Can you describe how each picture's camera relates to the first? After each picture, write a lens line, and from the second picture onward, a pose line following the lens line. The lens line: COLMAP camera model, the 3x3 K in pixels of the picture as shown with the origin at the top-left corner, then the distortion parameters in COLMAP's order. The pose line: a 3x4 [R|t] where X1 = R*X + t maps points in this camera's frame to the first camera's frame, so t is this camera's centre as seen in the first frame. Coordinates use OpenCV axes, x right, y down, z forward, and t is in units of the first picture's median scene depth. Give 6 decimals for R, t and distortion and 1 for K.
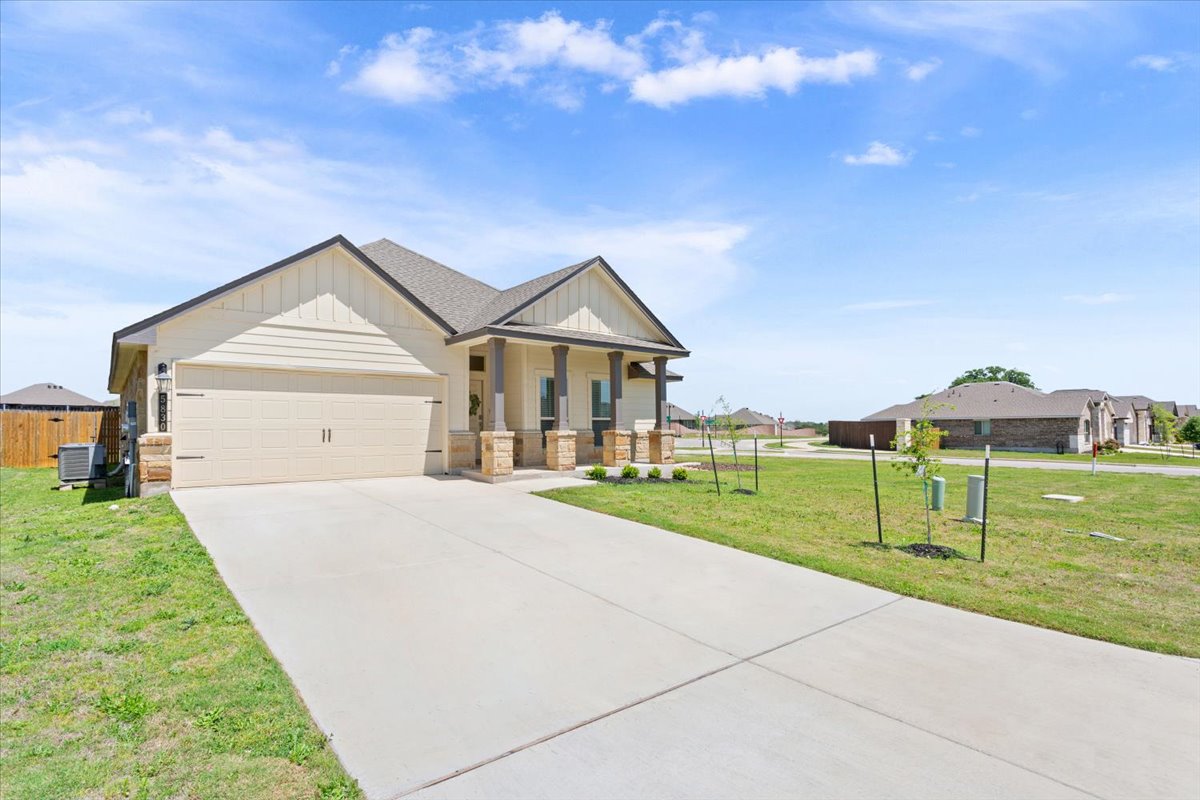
lens RADIAL K [[600.5, 0, 603.0], [0, 600.5, 390.5], [0, 0, 1]] dist [-0.003145, 0.001475]
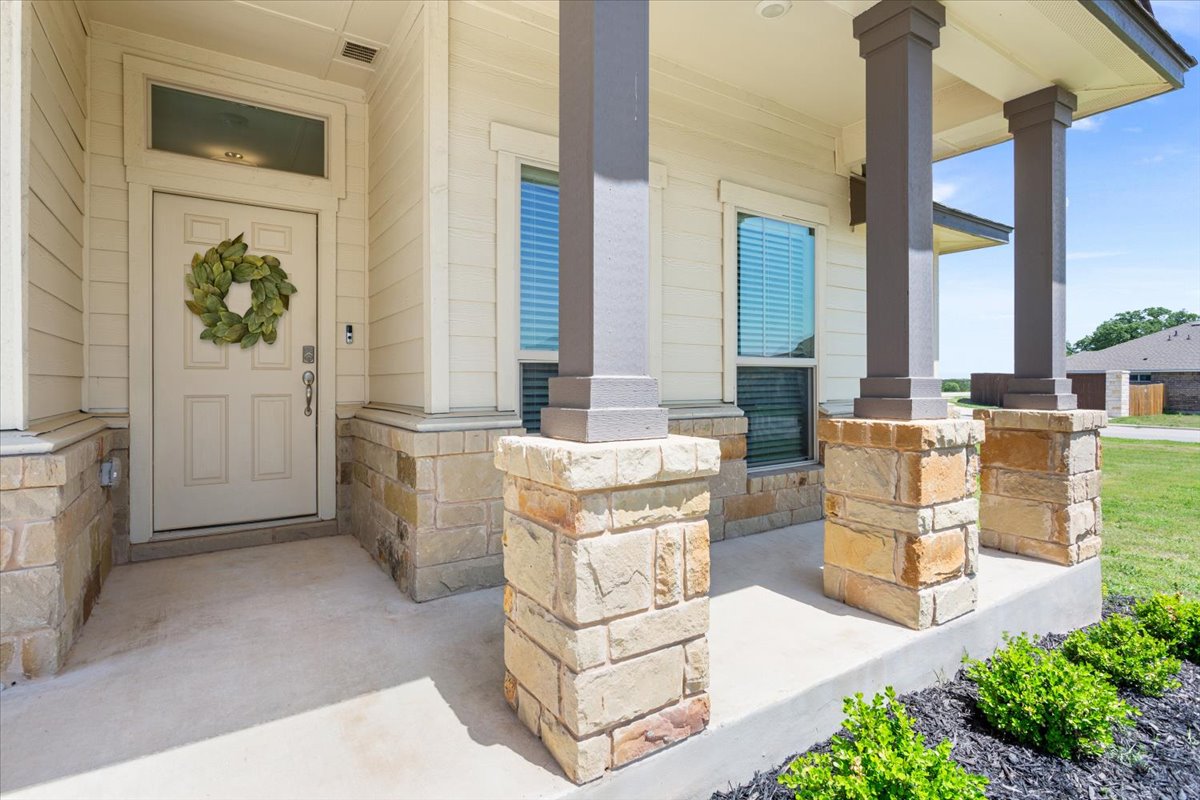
lens RADIAL K [[600.5, 0, 603.0], [0, 600.5, 390.5], [0, 0, 1]] dist [-0.003145, 0.001475]
pose [[0.994383, 0.008347, -0.105513, -0.047974], [0.000274, 0.996679, 0.081434, 0.039322], [0.105843, -0.081005, 0.991078, 0.745944]]
